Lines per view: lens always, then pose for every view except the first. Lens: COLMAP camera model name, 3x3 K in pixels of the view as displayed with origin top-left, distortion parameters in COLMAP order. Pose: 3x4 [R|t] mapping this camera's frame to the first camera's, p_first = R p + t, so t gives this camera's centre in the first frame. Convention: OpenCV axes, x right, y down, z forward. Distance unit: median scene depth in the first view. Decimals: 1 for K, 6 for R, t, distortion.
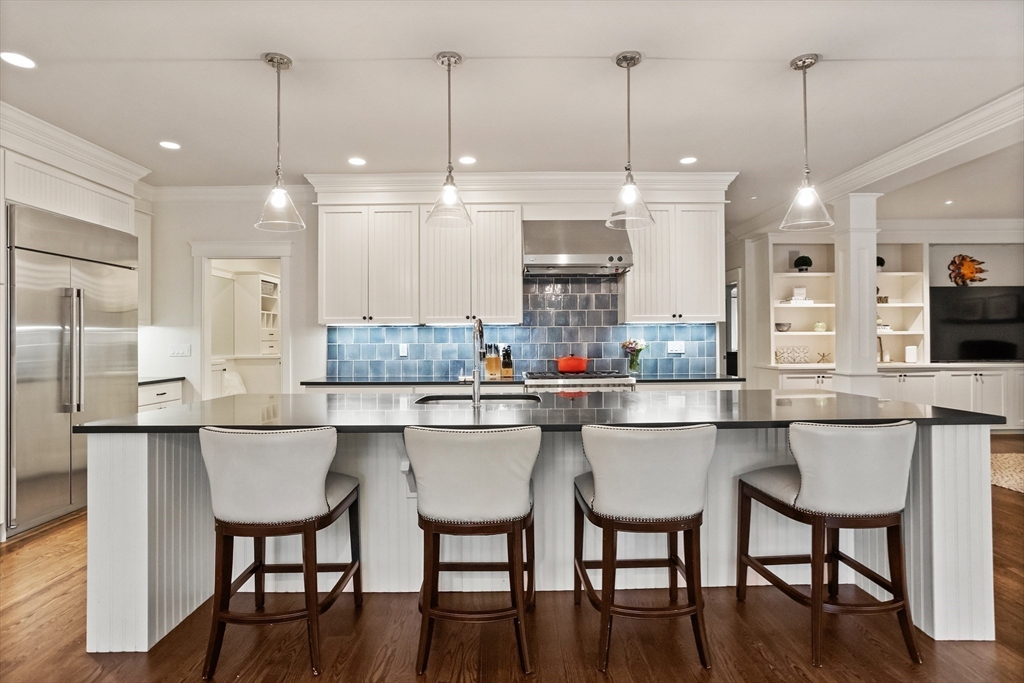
lens RADIAL K [[524.9, 0, 513.5], [0, 524.9, 334.1], [0, 0, 1]] dist [-0.015133, 0.000304]
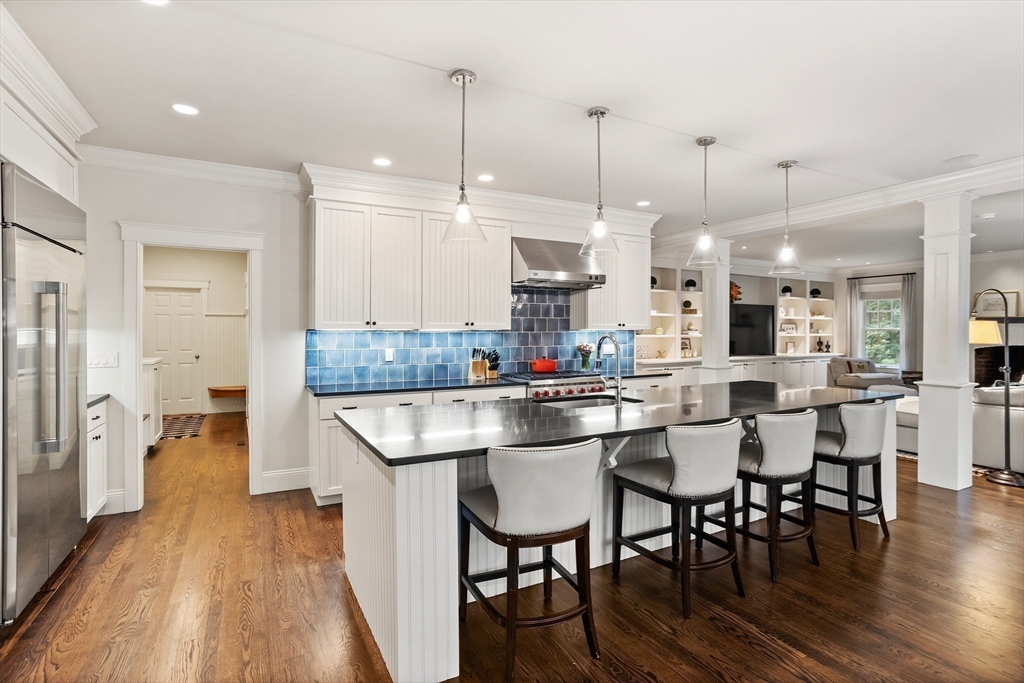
lens RADIAL K [[499.4, 0, 510.2], [0, 499.4, 332.3], [0, 0, 1]] dist [-0.023381, 0.009280]
pose [[0.888629, 0.004743, 0.458602, -0.438775], [-0.007832, 0.999958, 0.004833, -0.018689], [-0.458559, -0.007887, 0.888629, 0.061604]]
